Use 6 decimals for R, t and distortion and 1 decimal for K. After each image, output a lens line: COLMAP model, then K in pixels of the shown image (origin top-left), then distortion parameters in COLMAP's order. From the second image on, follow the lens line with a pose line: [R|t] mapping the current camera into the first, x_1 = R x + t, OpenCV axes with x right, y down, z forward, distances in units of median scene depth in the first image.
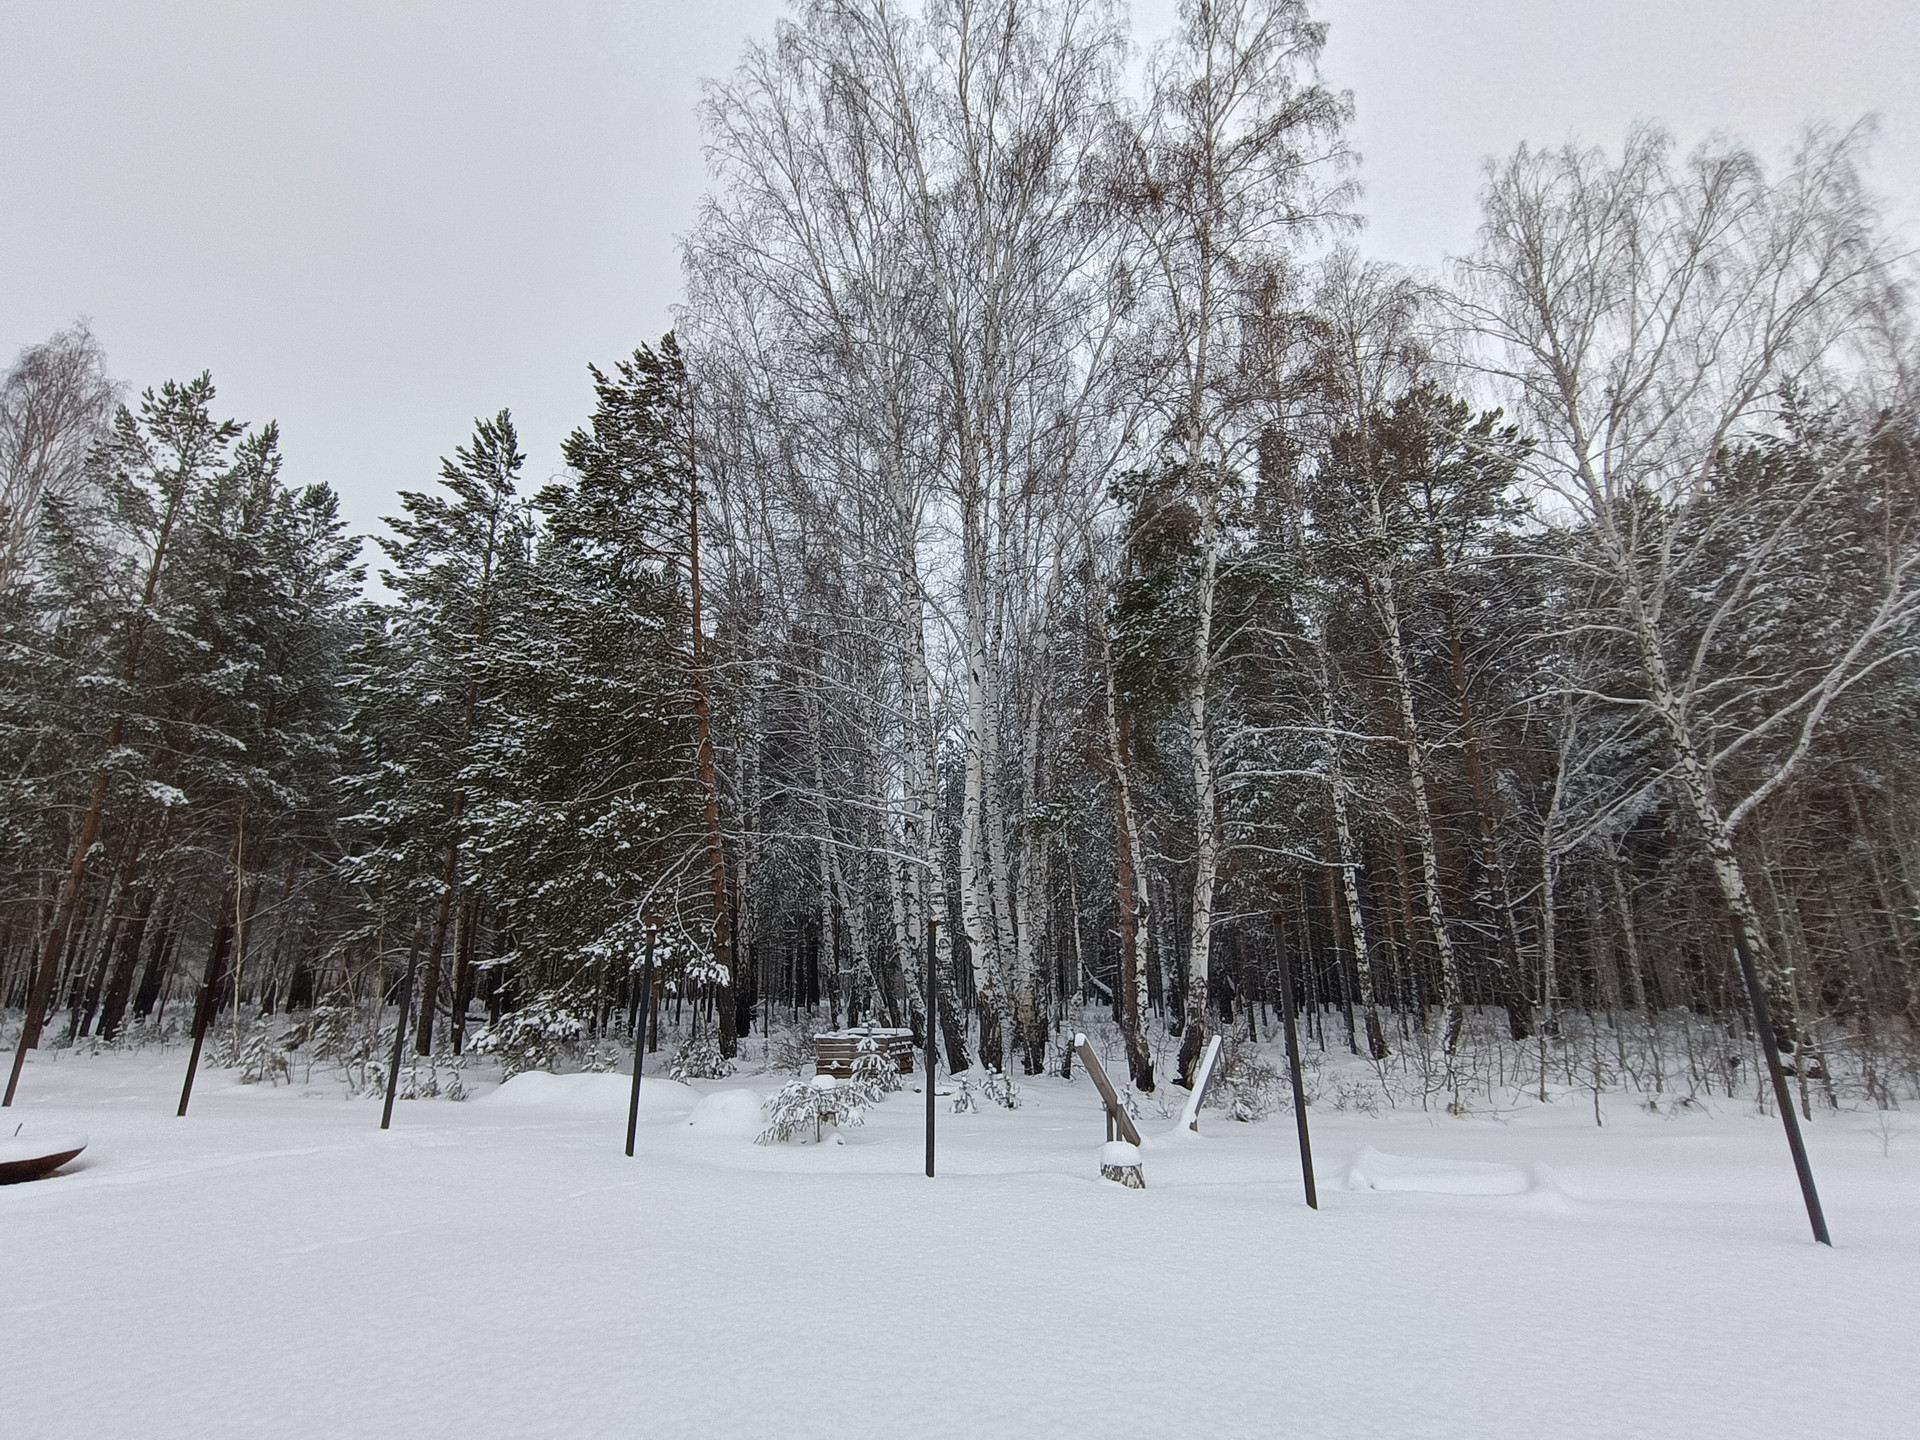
lens RADIAL K [[896.2, 0, 954.3], [0, 896.2, 712.4], [0, 0, 1]] dist [0.004303, 0.000125]
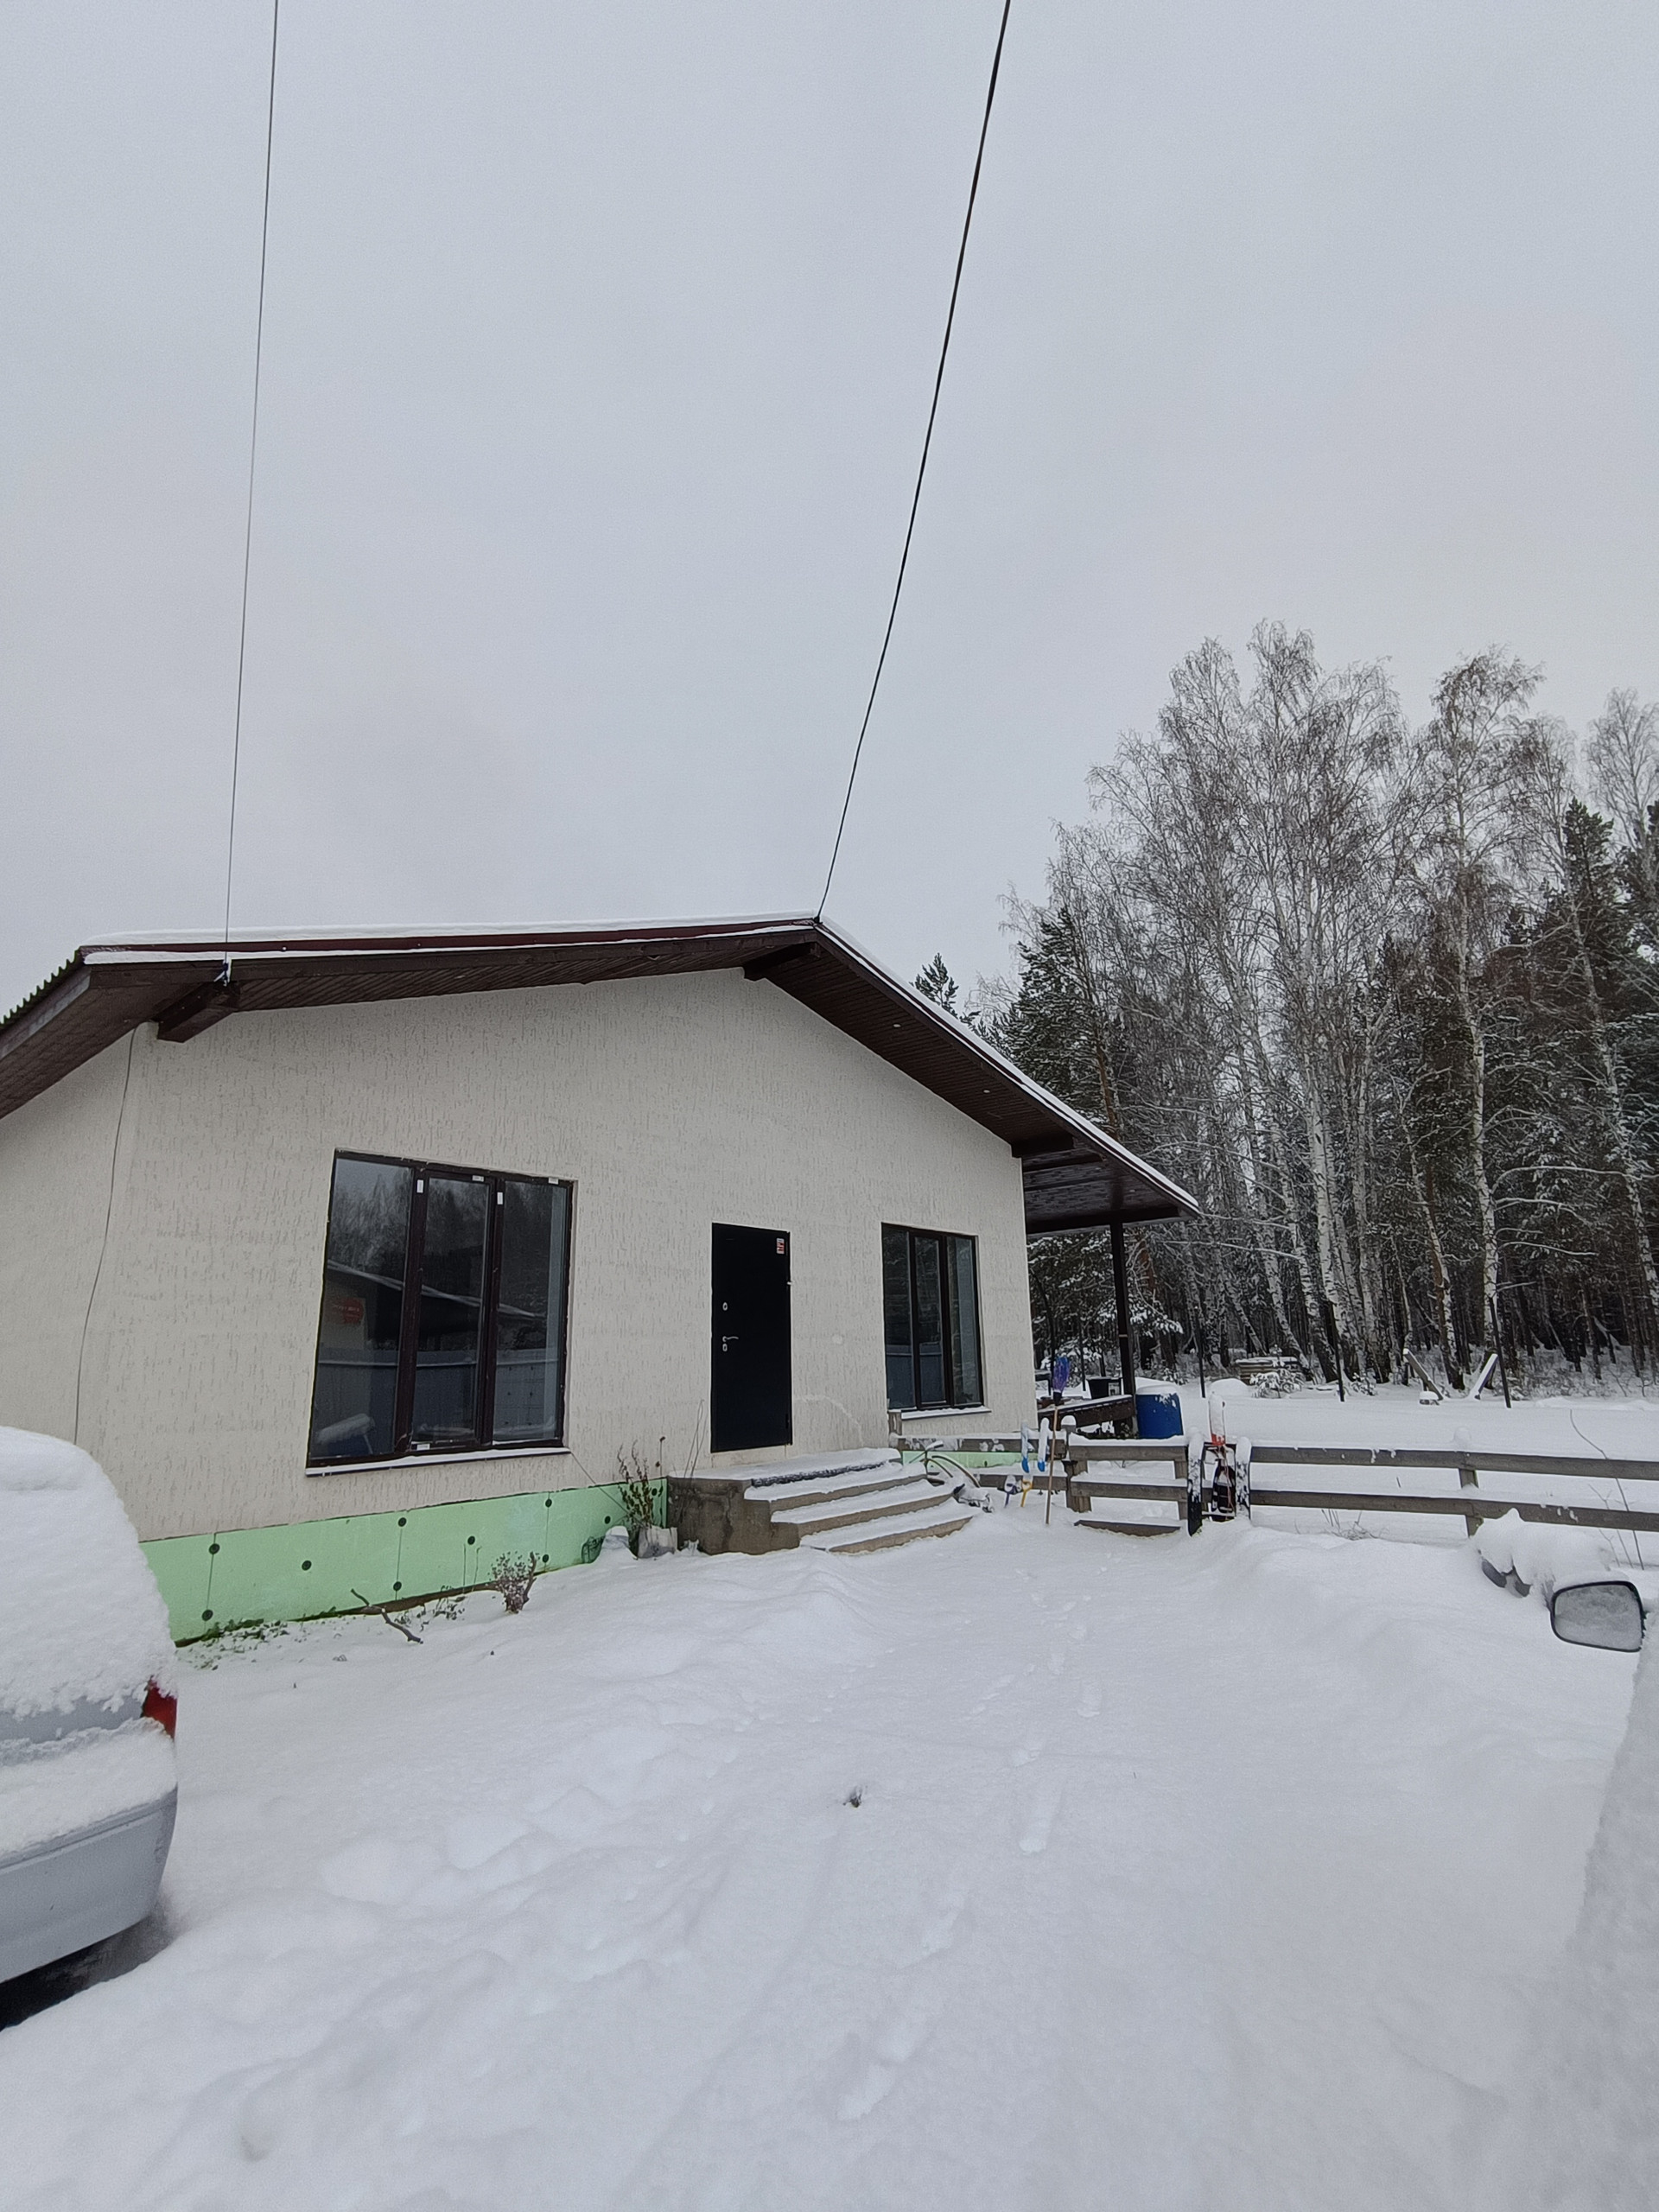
lens RADIAL K [[1032.5, 0, 830.8], [0, 1032.5, 1121.7], [0, 0, 1]] dist [0.004303, 0.000125]
pose [[0.926925, -0.092457, -0.363677, -0.111363], [0.123743, 0.990272, 0.063637, -0.304211], [0.354256, -0.103989, 0.929349, -1.031538]]
